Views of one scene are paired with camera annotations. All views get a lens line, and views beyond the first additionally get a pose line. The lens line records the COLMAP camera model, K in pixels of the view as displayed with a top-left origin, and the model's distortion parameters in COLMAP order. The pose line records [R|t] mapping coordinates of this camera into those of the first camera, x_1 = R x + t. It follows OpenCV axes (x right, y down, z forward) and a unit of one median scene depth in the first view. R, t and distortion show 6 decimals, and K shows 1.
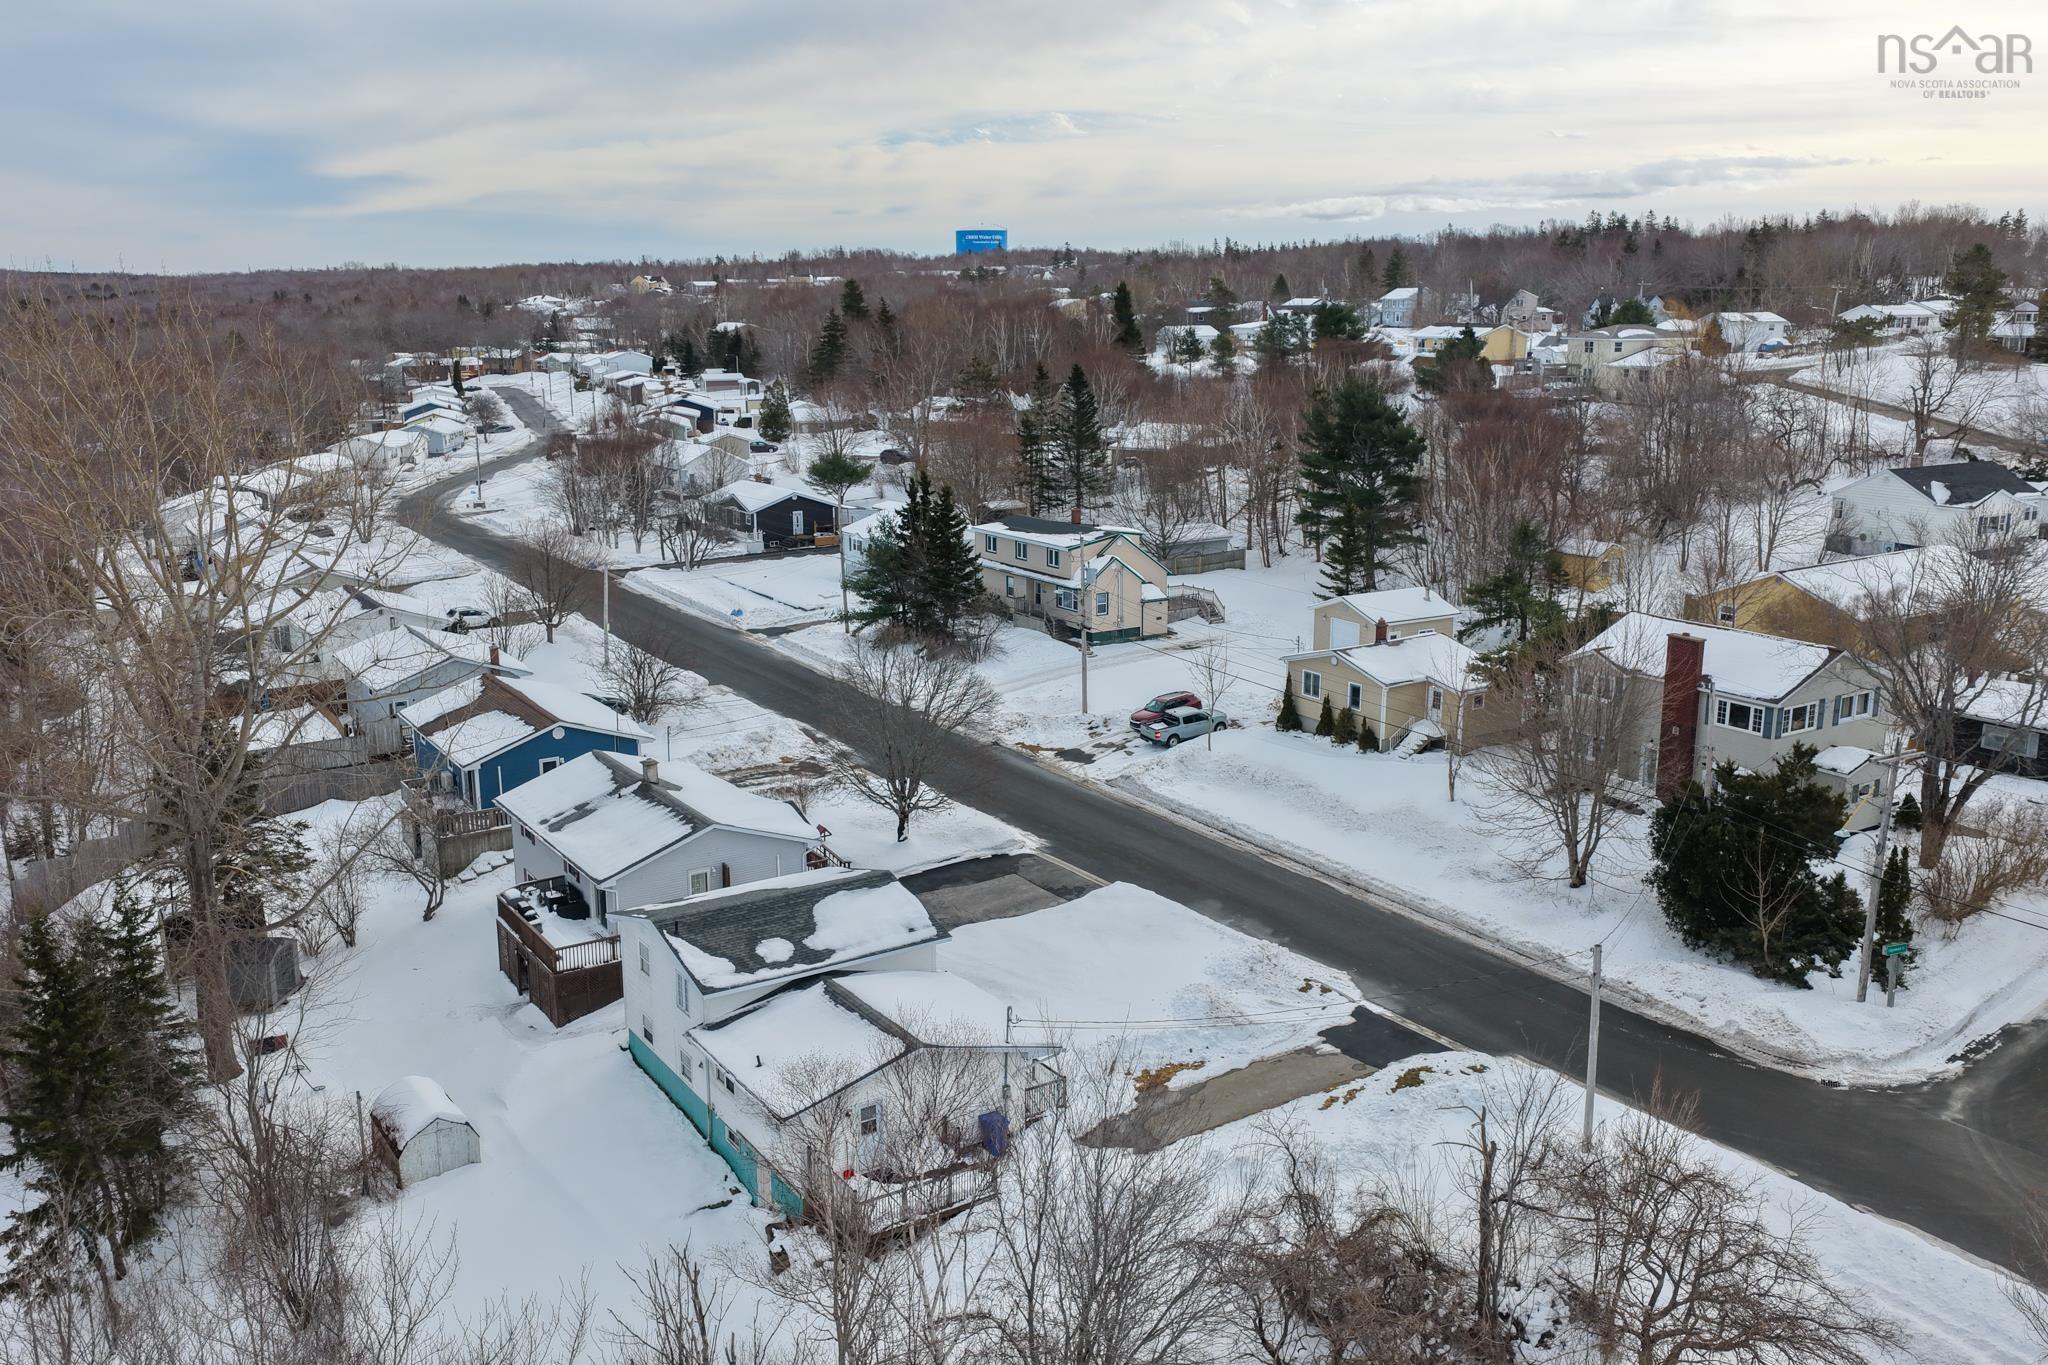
lens RADIAL K [[1694.8, 0, 1034.7], [0, 1694.8, 680.0], [0, 0, 1]] dist [0.001806, 0.010236]
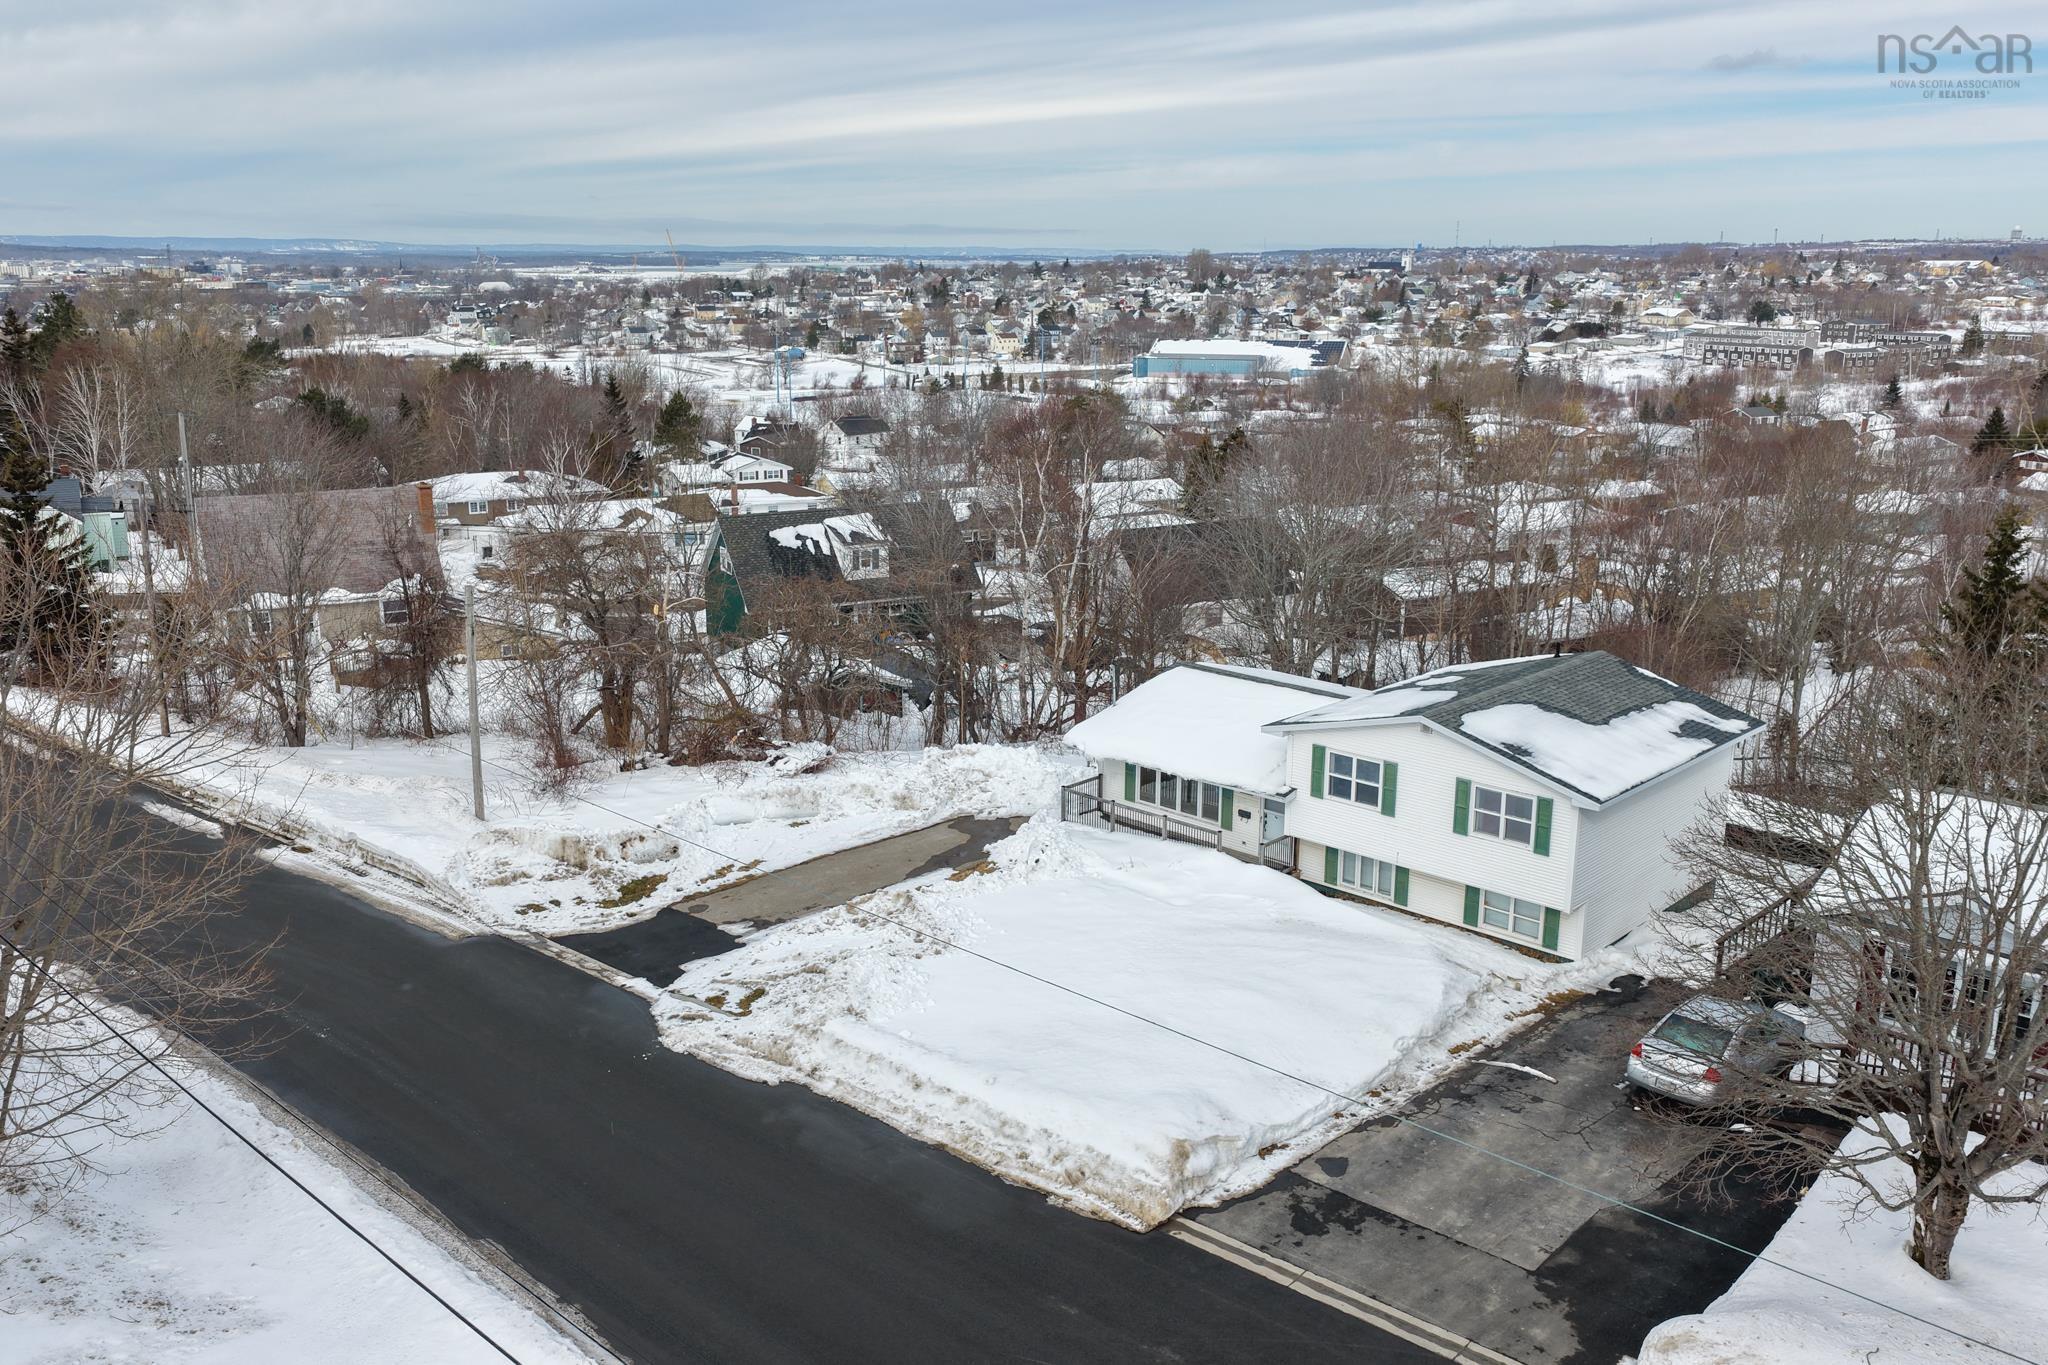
lens RADIAL K [[1694.8, 0, 1034.7], [0, 1694.8, 680.0], [0, 0, 1]] dist [0.001806, 0.010236]
pose [[-0.973932, 0.060363, -0.218661, 0.185459], [-0.045250, 0.892873, 0.448029, -0.170786], [0.222281, 0.446245, -0.866866, 1.468340]]
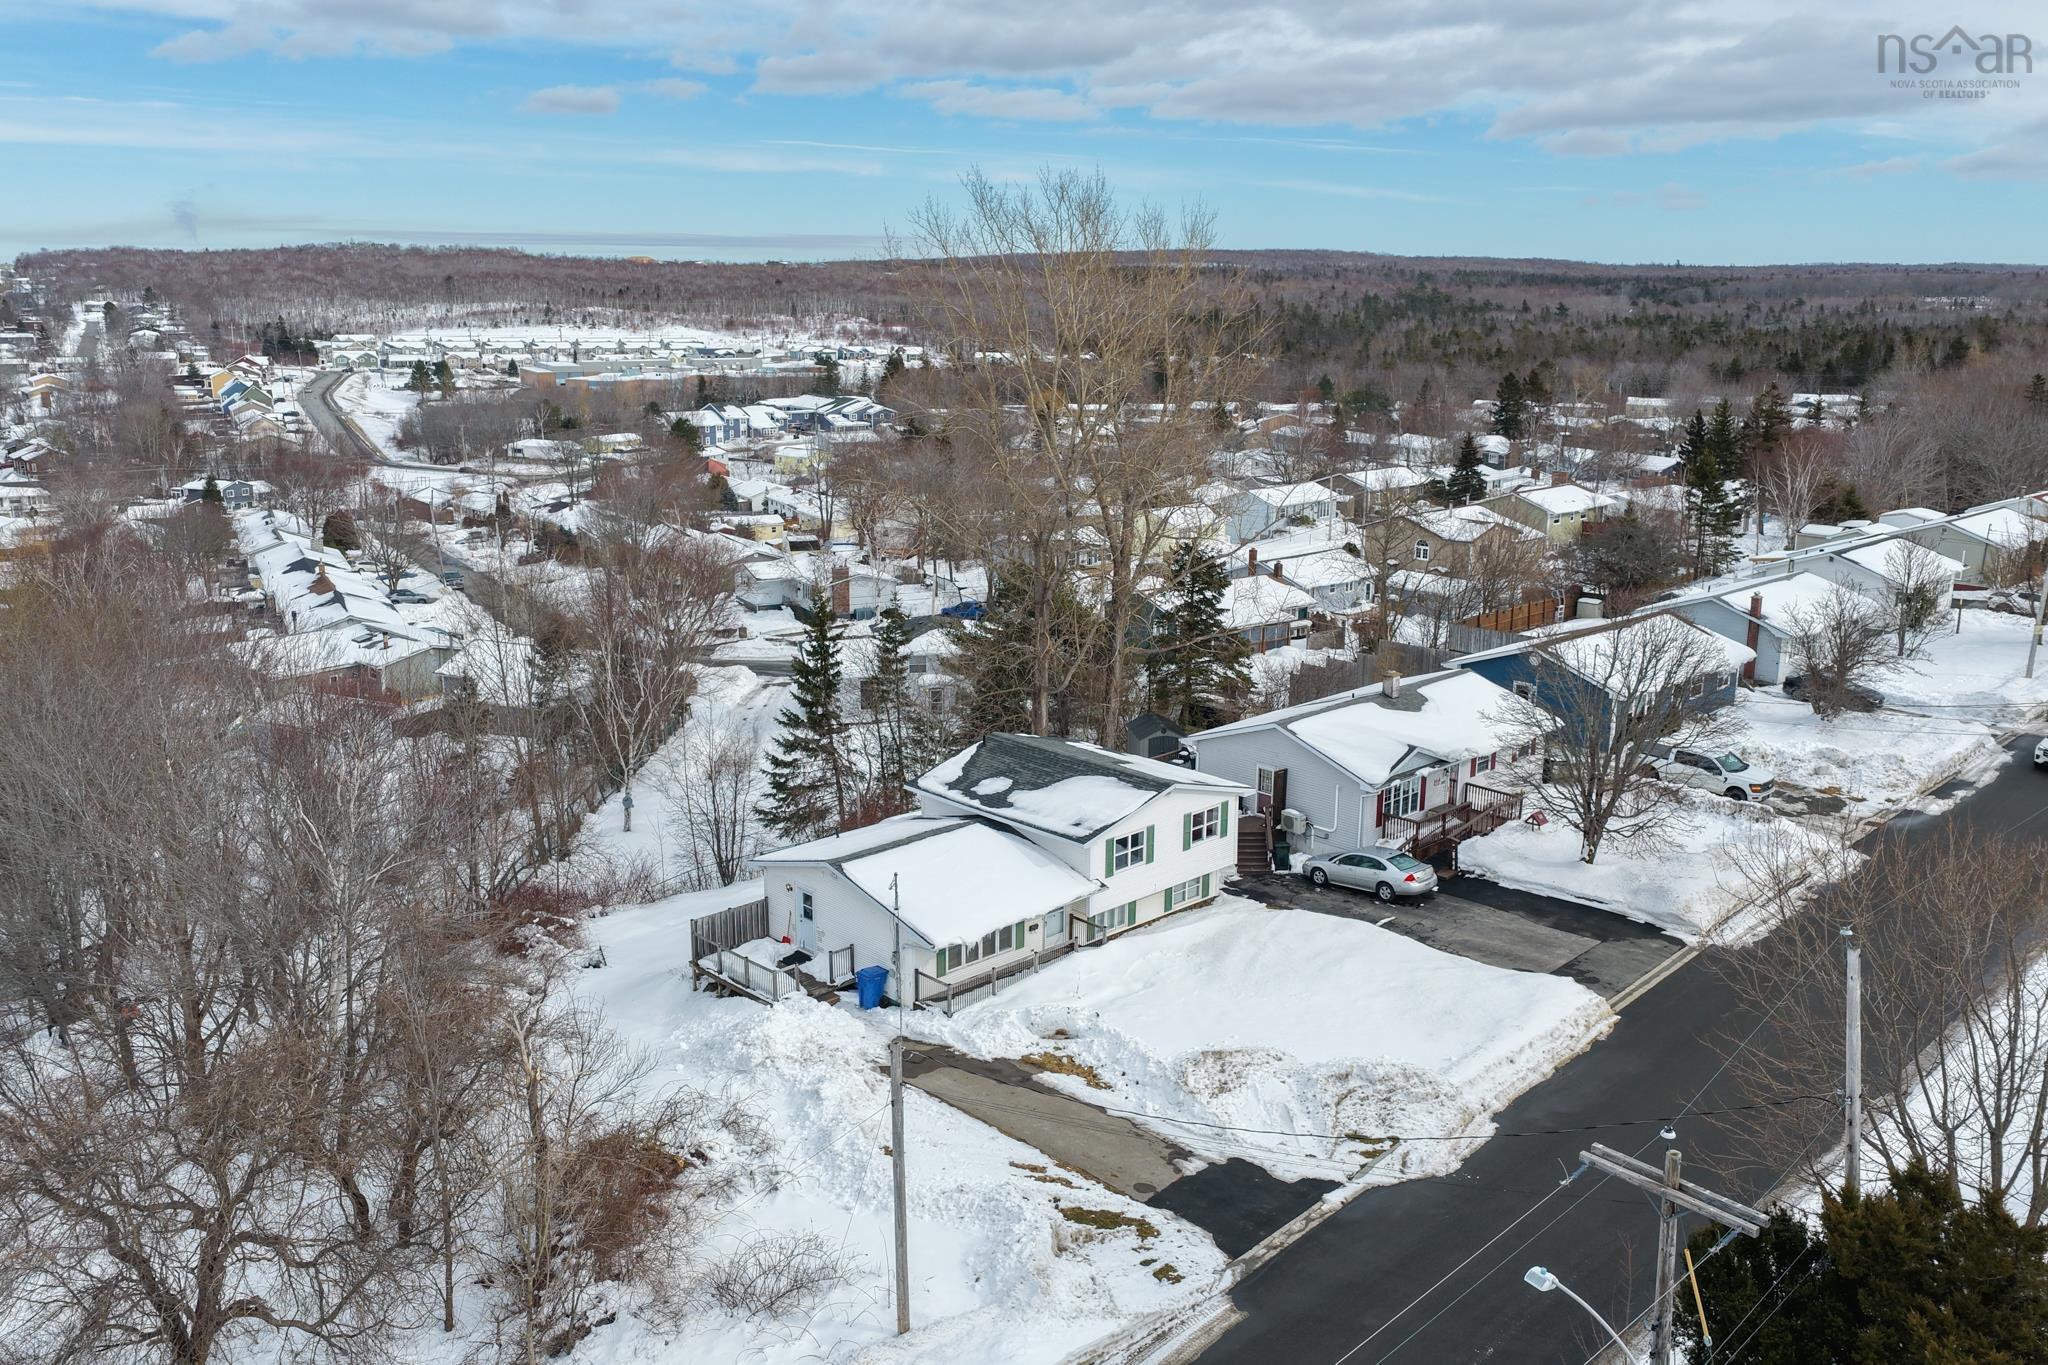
lens RADIAL K [[1694.8, 0, 1034.7], [0, 1694.8, 680.0], [0, 0, 1]] dist [0.001806, 0.010236]
pose [[0.192637, 0.235026, -0.952709, 0.752281], [-0.223335, 0.955914, 0.190658, -0.099676], [0.955517, 0.176045, 0.236634, 0.676935]]
